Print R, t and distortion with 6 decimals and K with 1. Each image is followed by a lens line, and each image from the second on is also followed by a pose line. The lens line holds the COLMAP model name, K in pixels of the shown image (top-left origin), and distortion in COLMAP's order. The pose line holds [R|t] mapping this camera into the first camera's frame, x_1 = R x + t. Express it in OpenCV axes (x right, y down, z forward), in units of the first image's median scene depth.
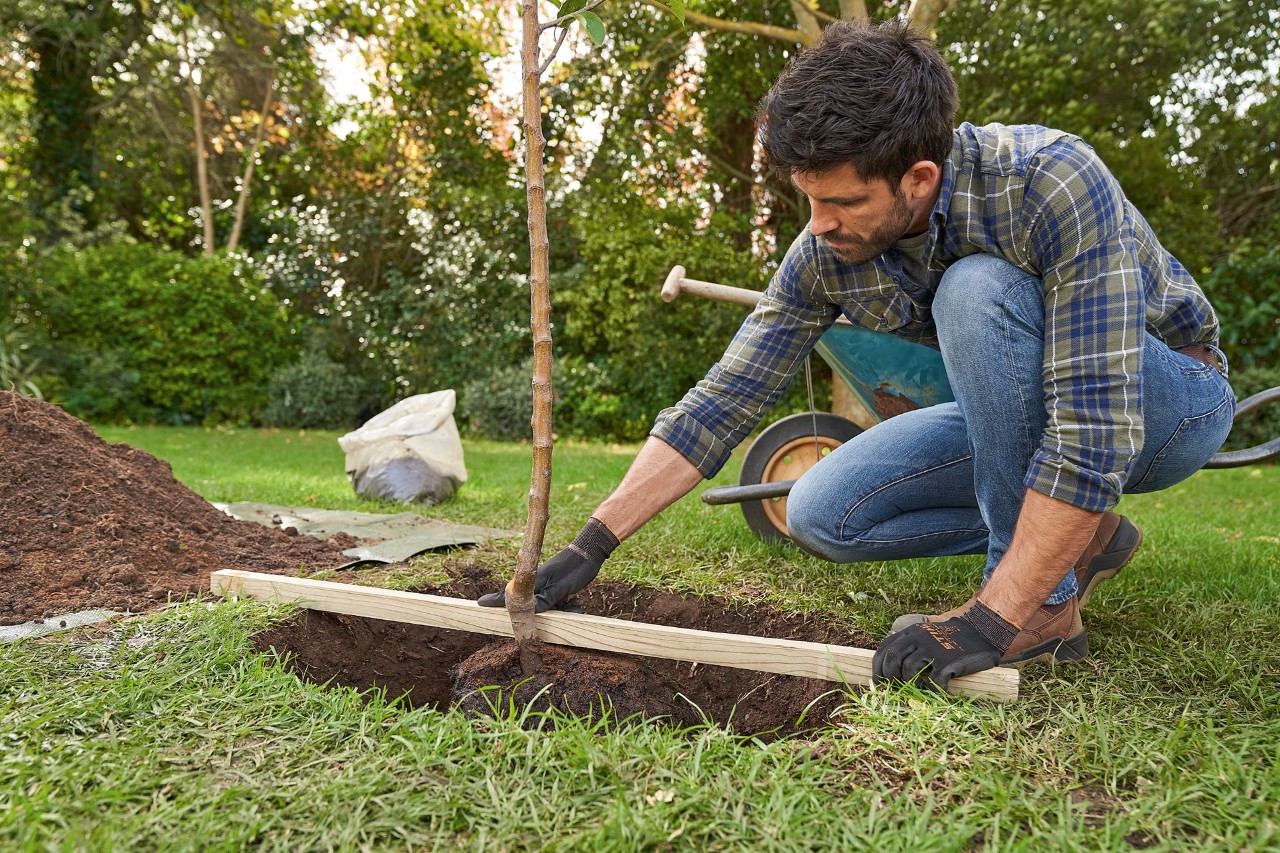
lens RADIAL K [[1088.7, 0, 640.0], [0, 1088.7, 426.5], [0, 0, 1]] dist [-0.140276, 0.238904]
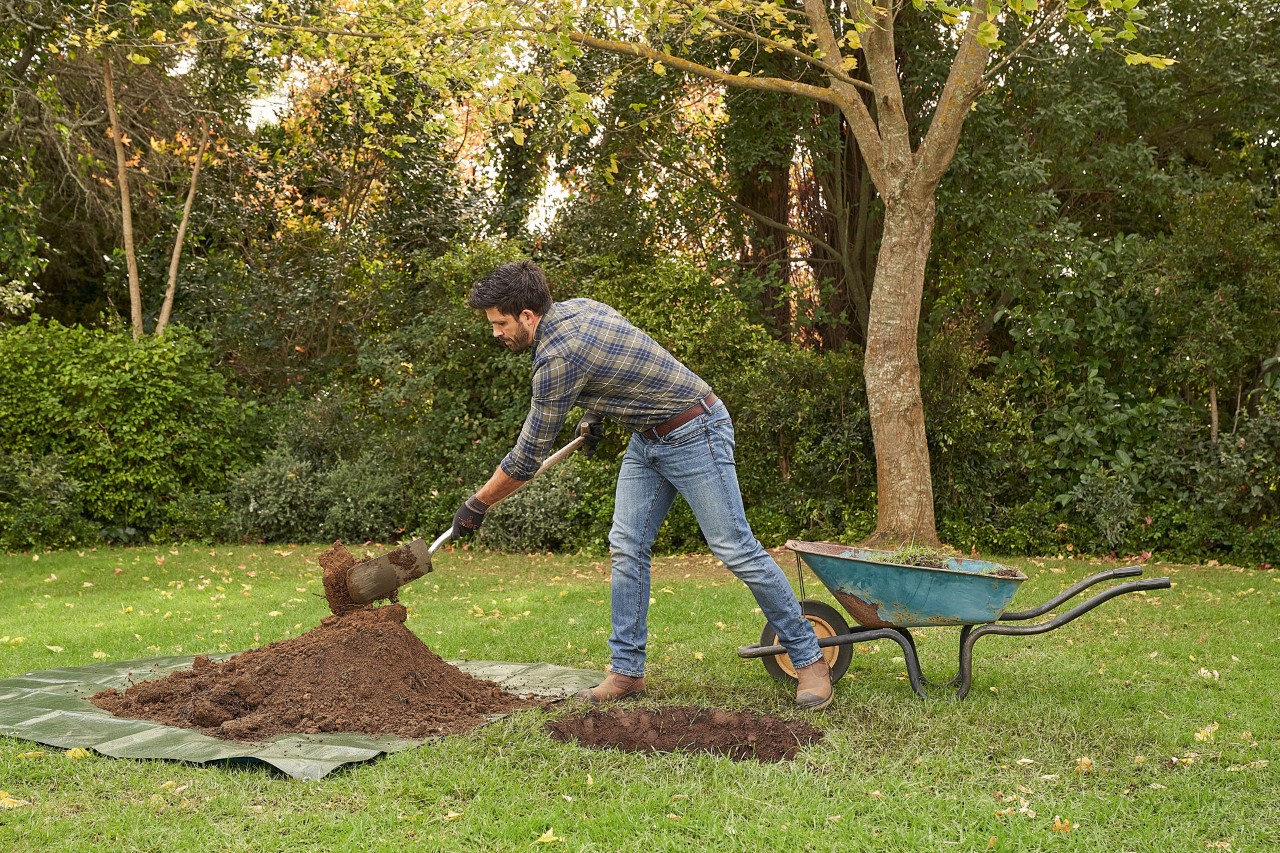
lens RADIAL K [[1609.2, 0, 640.0], [0, 1609.2, 426.5], [0, 0, 1]] dist [-0.003035, -0.001204]
pose [[0.999534, -0.030494, -0.000999, -0.015934], [0.030450, 0.999086, -0.029998, -0.043216], [0.001913, 0.029954, 0.999549, -0.295852]]
